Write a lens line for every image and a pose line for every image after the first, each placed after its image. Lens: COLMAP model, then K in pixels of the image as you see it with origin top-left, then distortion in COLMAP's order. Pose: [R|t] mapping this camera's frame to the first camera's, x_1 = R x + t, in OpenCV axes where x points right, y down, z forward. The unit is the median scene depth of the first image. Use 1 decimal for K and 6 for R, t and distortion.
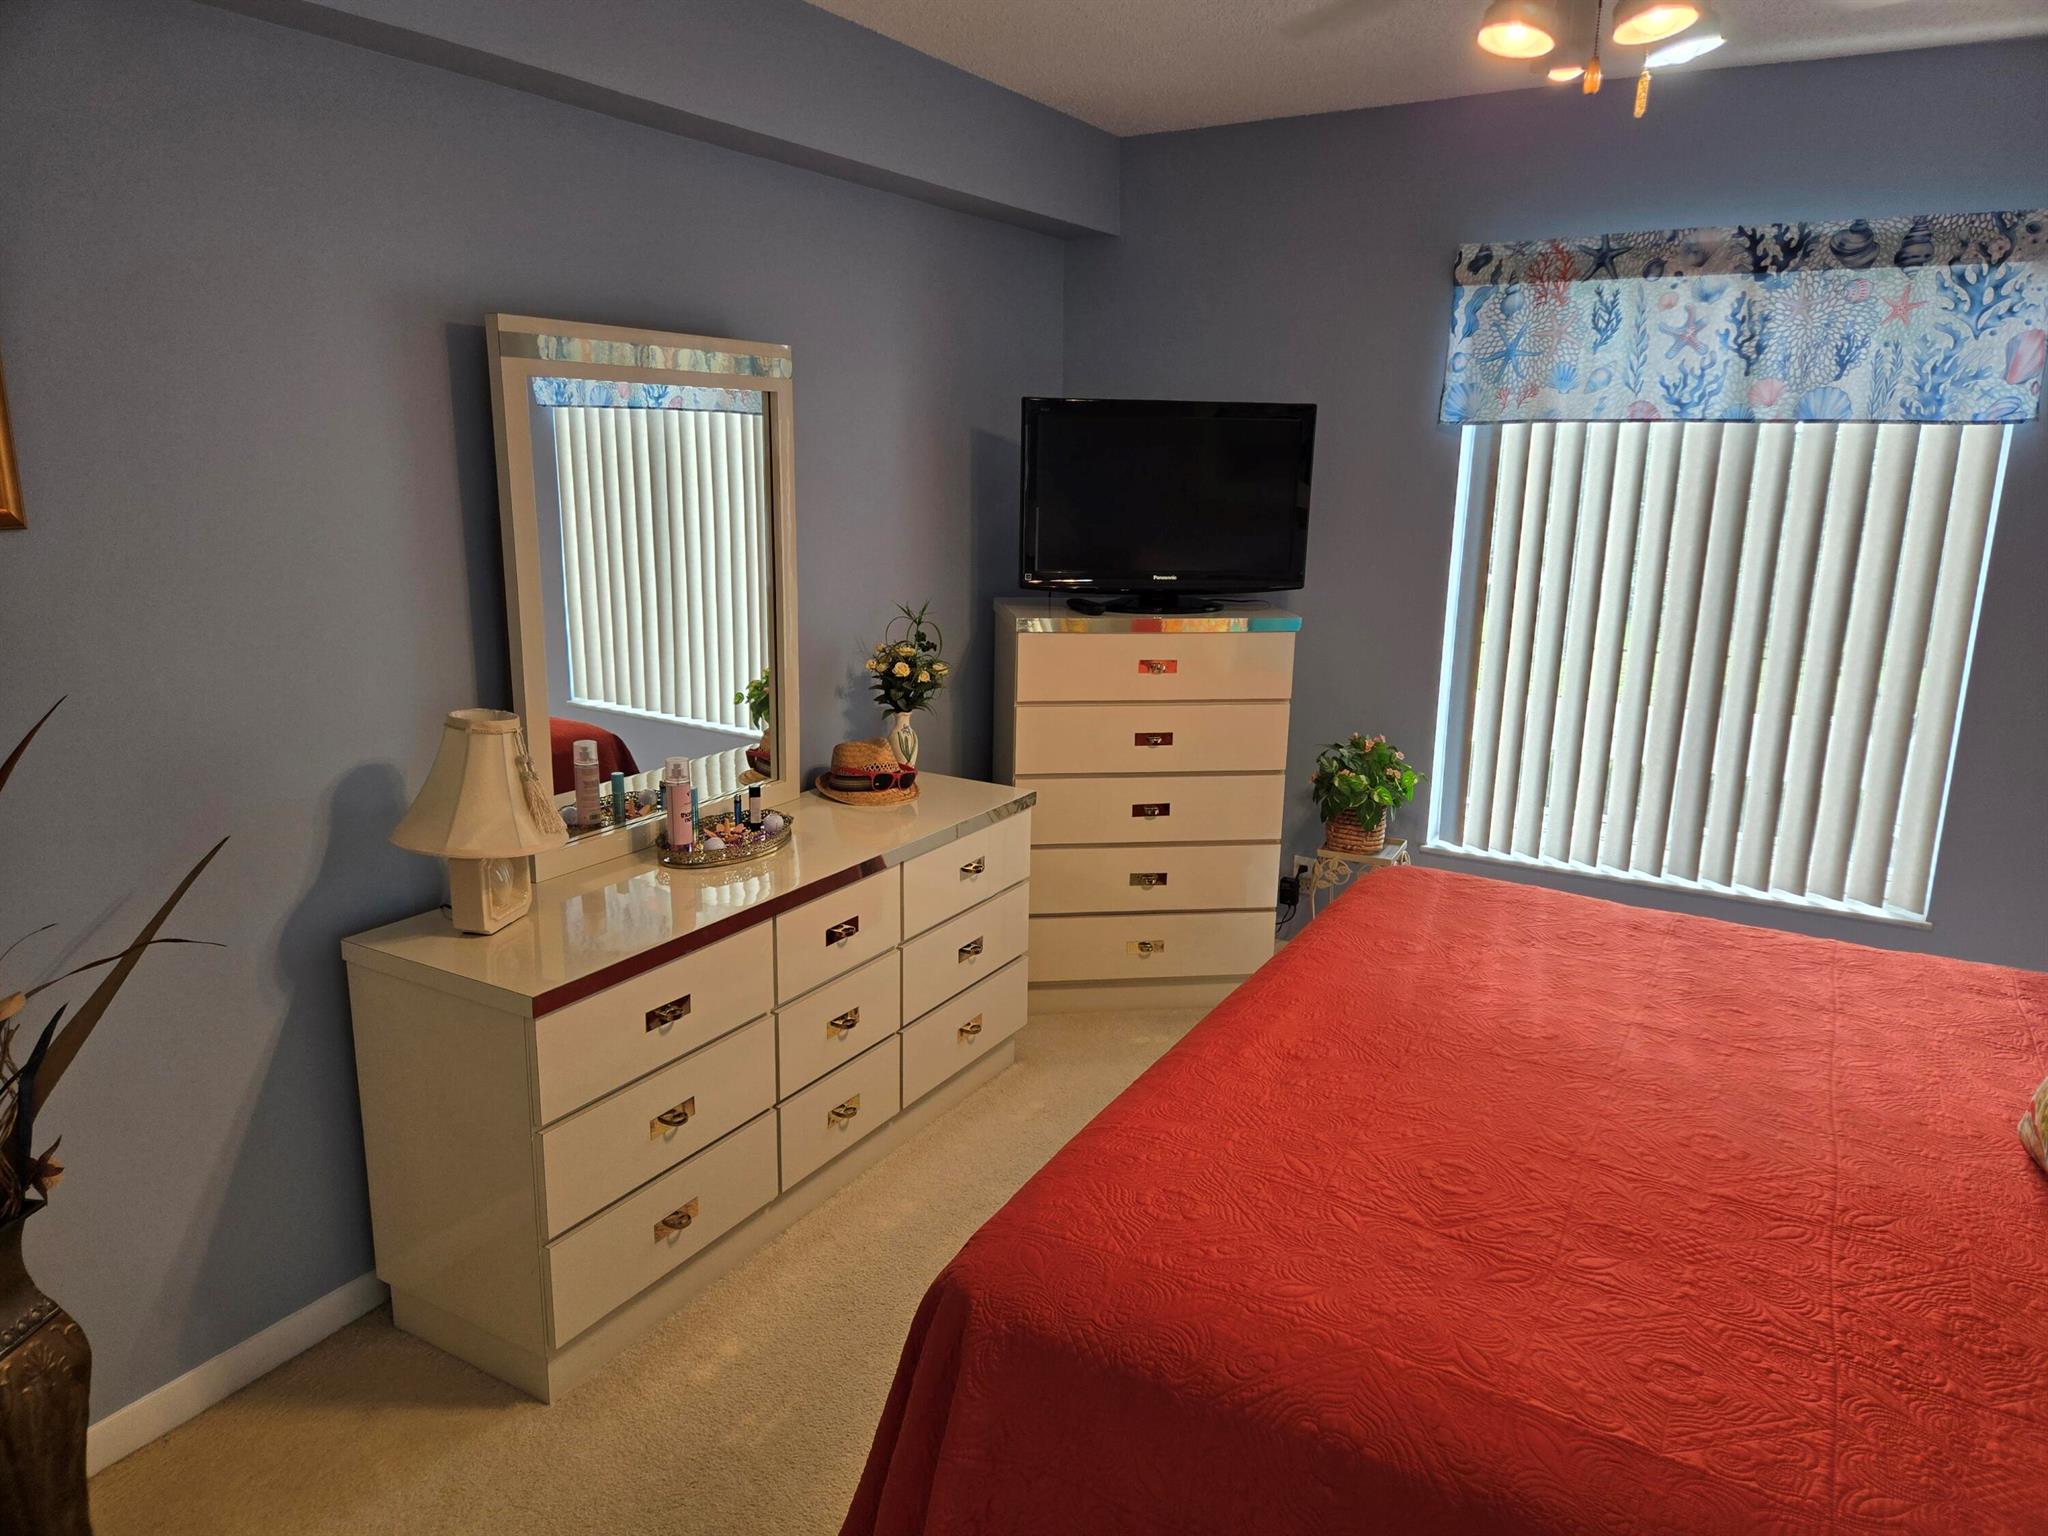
lens RADIAL K [[1358.0, 0, 1032.2], [0, 1358.0, 790.5], [0, 0, 1]] dist [0.095312, -0.073346]
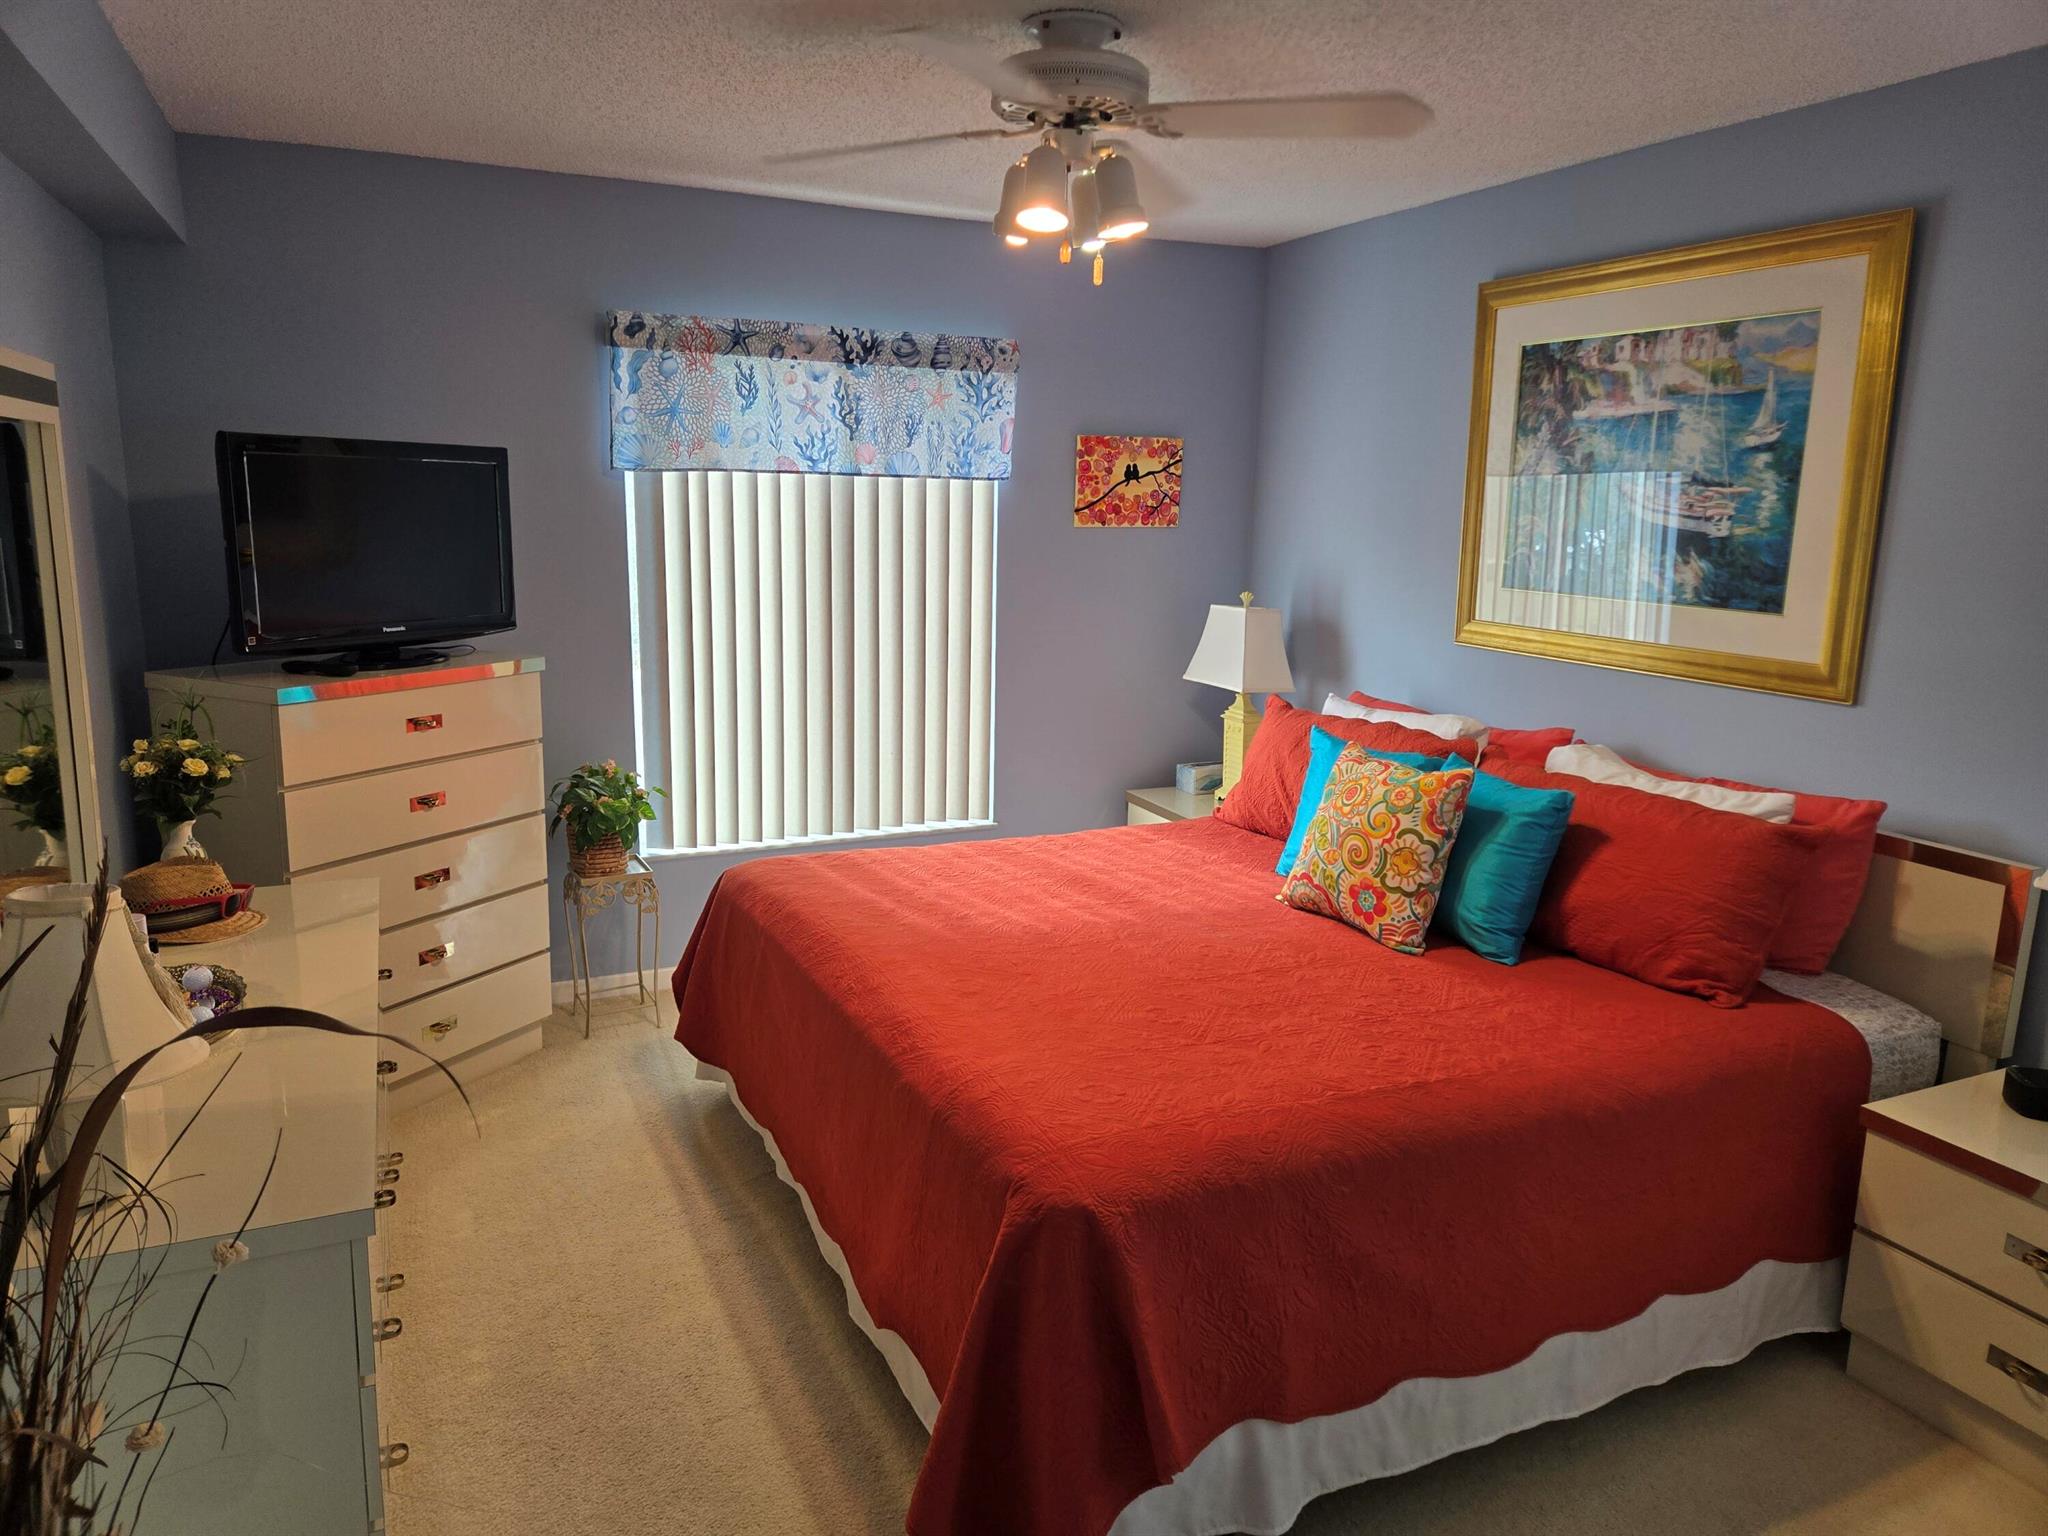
lens RADIAL K [[1373.9, 0, 1010.9], [0, 1373.9, 766.7], [0, 0, 1]] dist [0.092089, -0.069655]
pose [[0.585721, -0.165870, 0.793359, -0.482503], [0.193808, 0.979102, 0.061620, -0.048374], [-0.787000, 0.117667, 0.605628, 0.129600]]
